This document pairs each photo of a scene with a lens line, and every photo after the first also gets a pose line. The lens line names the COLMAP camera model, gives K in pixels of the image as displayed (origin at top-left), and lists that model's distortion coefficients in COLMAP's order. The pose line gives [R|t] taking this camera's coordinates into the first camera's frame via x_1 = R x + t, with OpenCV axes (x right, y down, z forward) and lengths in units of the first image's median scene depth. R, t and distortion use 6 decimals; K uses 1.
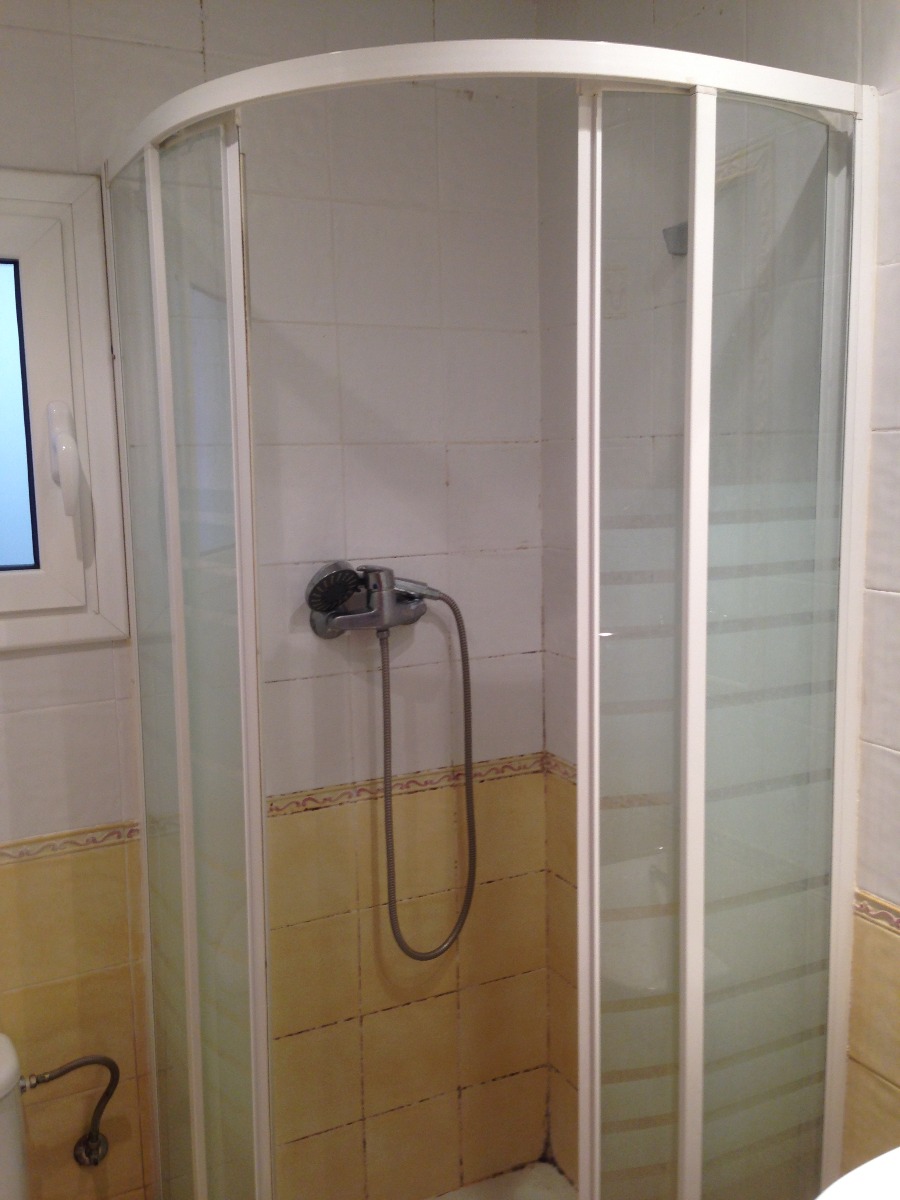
lens RADIAL K [[1117.3, 0, 465.3], [0, 1117.3, 598.3], [0, 0, 1]] dist [0.131367, -0.242415]
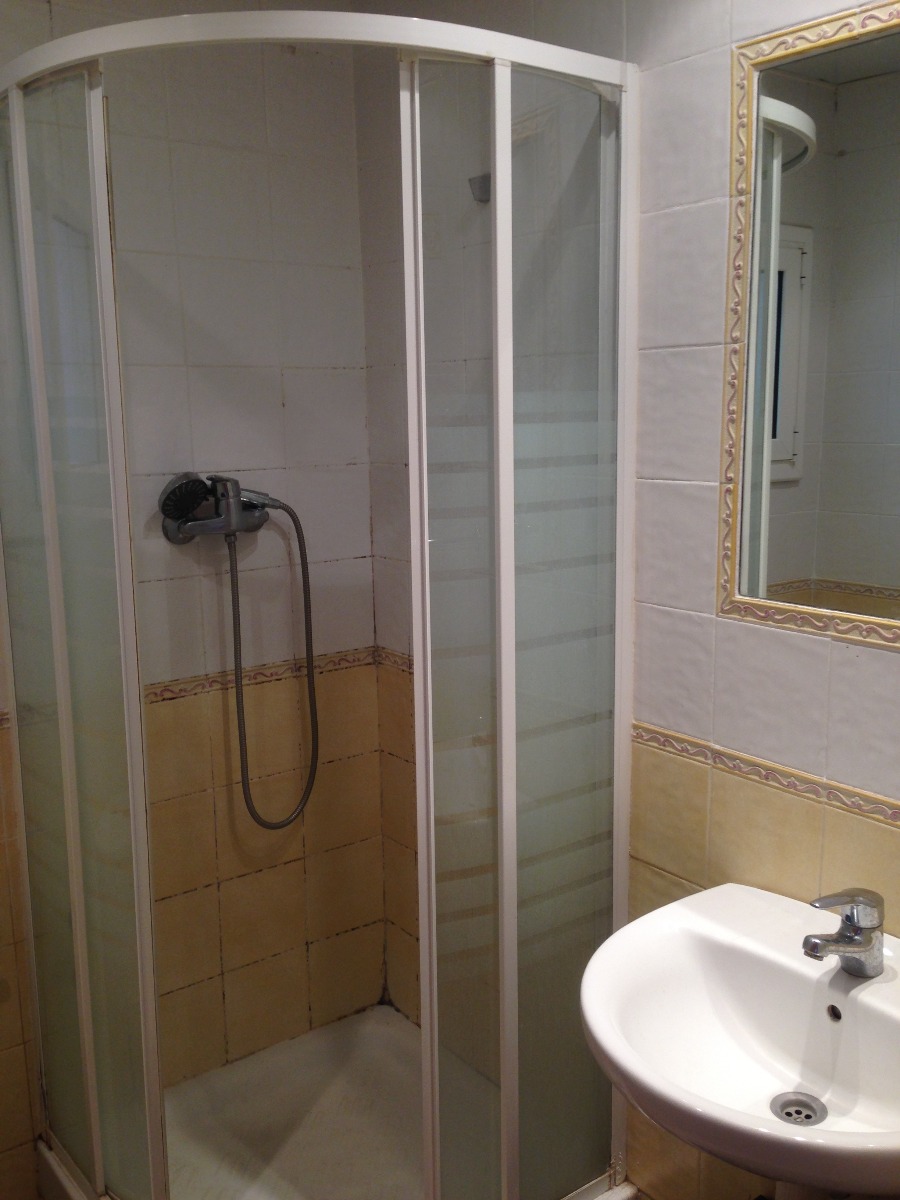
lens RADIAL K [[1117.3, 0, 465.3], [0, 1117.3, 598.3], [0, 0, 1]] dist [0.131367, -0.242415]
pose [[0.984988, -0.029591, 0.170065, -0.044946], [0.023931, 0.999092, 0.035235, 0.072942], [-0.170953, -0.030637, 0.984803, -0.184048]]
